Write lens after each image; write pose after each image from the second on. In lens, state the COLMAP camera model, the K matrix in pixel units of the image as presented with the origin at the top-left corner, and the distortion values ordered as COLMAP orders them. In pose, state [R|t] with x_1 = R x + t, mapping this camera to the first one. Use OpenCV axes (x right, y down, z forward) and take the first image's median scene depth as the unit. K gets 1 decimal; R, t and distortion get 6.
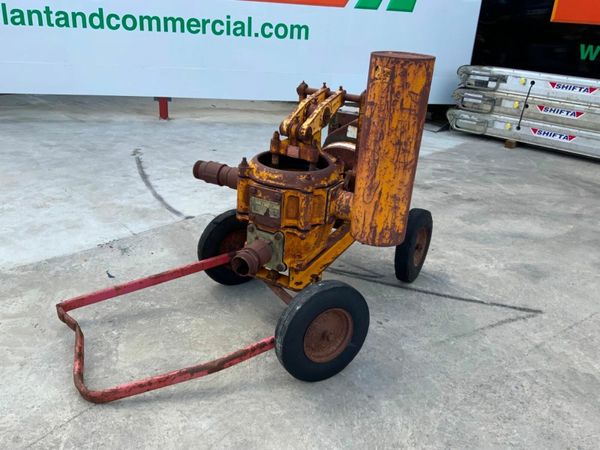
lens RADIAL K [[501.9, 0, 298.9], [0, 501.9, 224.1], [0, 0, 1]] dist [0.065198, -0.126070]
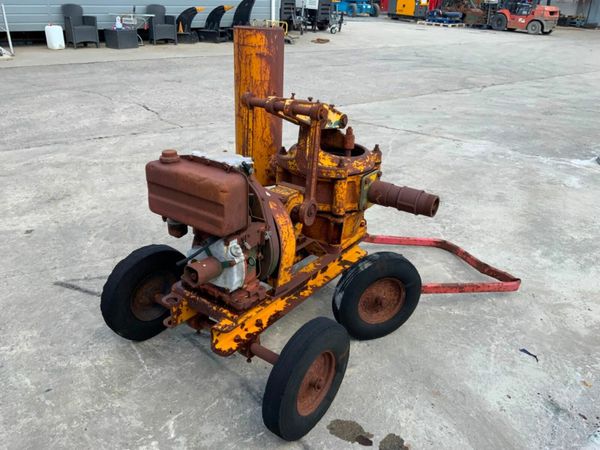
lens RADIAL K [[501.9, 0, 300.2], [0, 501.9, 222.0], [0, 0, 1]] dist [0.065198, -0.126070]
pose [[-0.984953, -0.151279, 0.083556, -0.054027], [-0.040406, 0.671667, 0.739750, -0.721052], [-0.168031, 0.725243, -0.667674, 1.659242]]
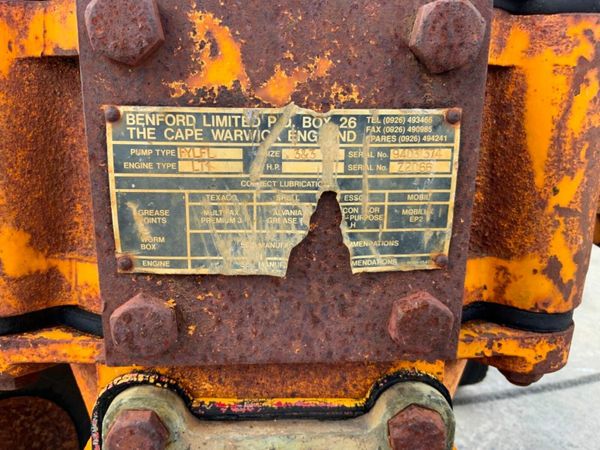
lens RADIAL K [[501.9, 0, 300.5], [0, 501.9, 222.5], [0, 0, 1]] dist [0.065198, -0.126070]
pose [[0.854177, -0.176451, 0.489128, -0.099889], [0.248474, 0.964826, -0.085859, -0.015773], [-0.456774, 0.194875, 0.867976, 0.788292]]
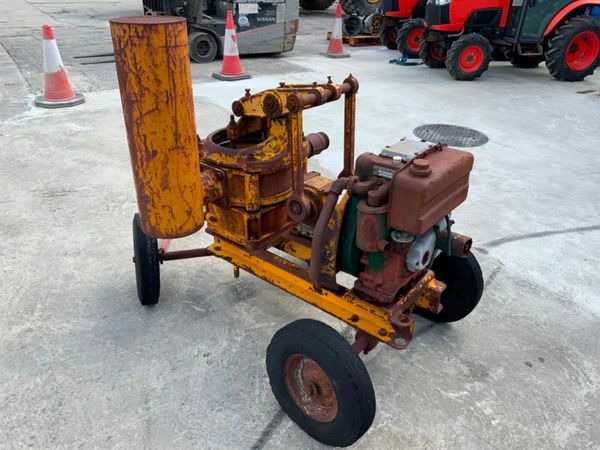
lens RADIAL K [[501.9, 0, 300.6], [0, 501.9, 224.4], [0, 0, 1]] dist [0.065198, -0.126070]
pose [[-0.200274, 0.400908, -0.893959, 0.811057], [-0.424381, 0.786906, 0.447972, -0.423980], [0.883058, 0.469096, 0.012541, 1.055557]]
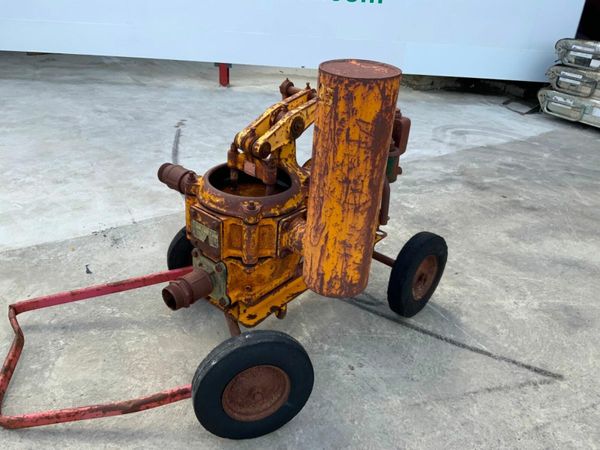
lens RADIAL K [[501.9, 0, 299.5], [0, 501.9, 223.1], [0, 0, 1]] dist [0.065198, -0.126070]
pose [[0.977747, 0.098807, -0.185060, 0.215382], [-0.083152, 0.992415, 0.090544, -0.123855], [0.192603, -0.073141, 0.978547, 0.160707]]
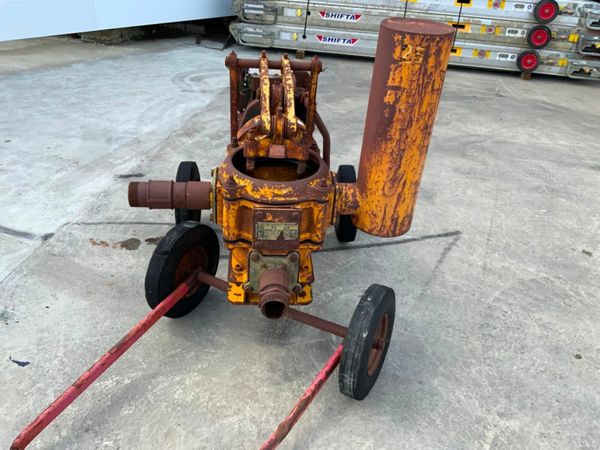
lens RADIAL K [[501.9, 0, 299.8], [0, 501.9, 225.4], [0, 0, 1]] dist [0.065198, -0.126070]
pose [[0.847176, -0.293382, 0.442967, -0.340380], [0.203945, 0.949419, 0.238766, -0.197159], [-0.490611, -0.111936, 0.864159, 0.241524]]
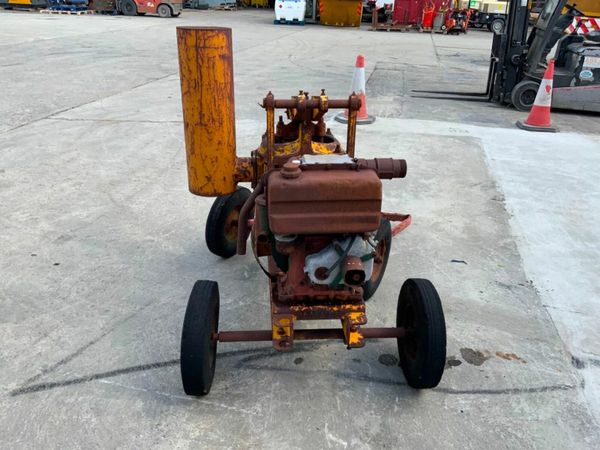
lens RADIAL K [[501.9, 0, 299.8], [0, 501.9, 222.4], [0, 0, 1]] dist [0.065198, -0.126070]
pose [[-0.836092, 0.140588, -0.530269, 0.540226], [-0.291517, 0.704975, 0.646551, -0.640900], [0.464724, 0.695158, -0.548440, 1.573519]]
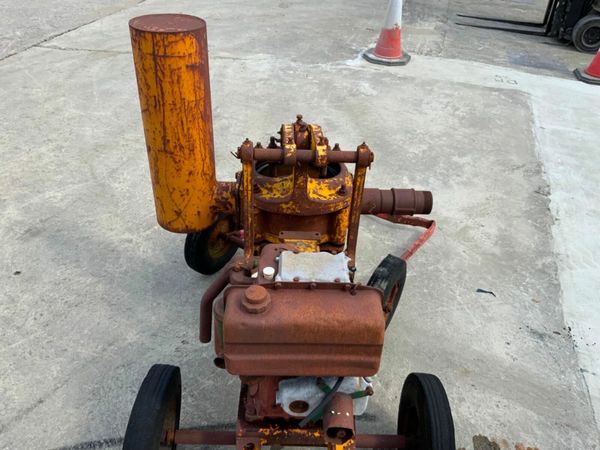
lens RADIAL K [[501.9, 0, 300.3], [0, 501.9, 222.9], [0, 0, 1]] dist [0.065198, -0.126070]
pose [[-0.870226, 0.188003, -0.455369, 0.354583], [-0.291512, 0.548631, 0.783597, -0.672664], [0.397148, 0.814652, -0.422628, 1.316141]]
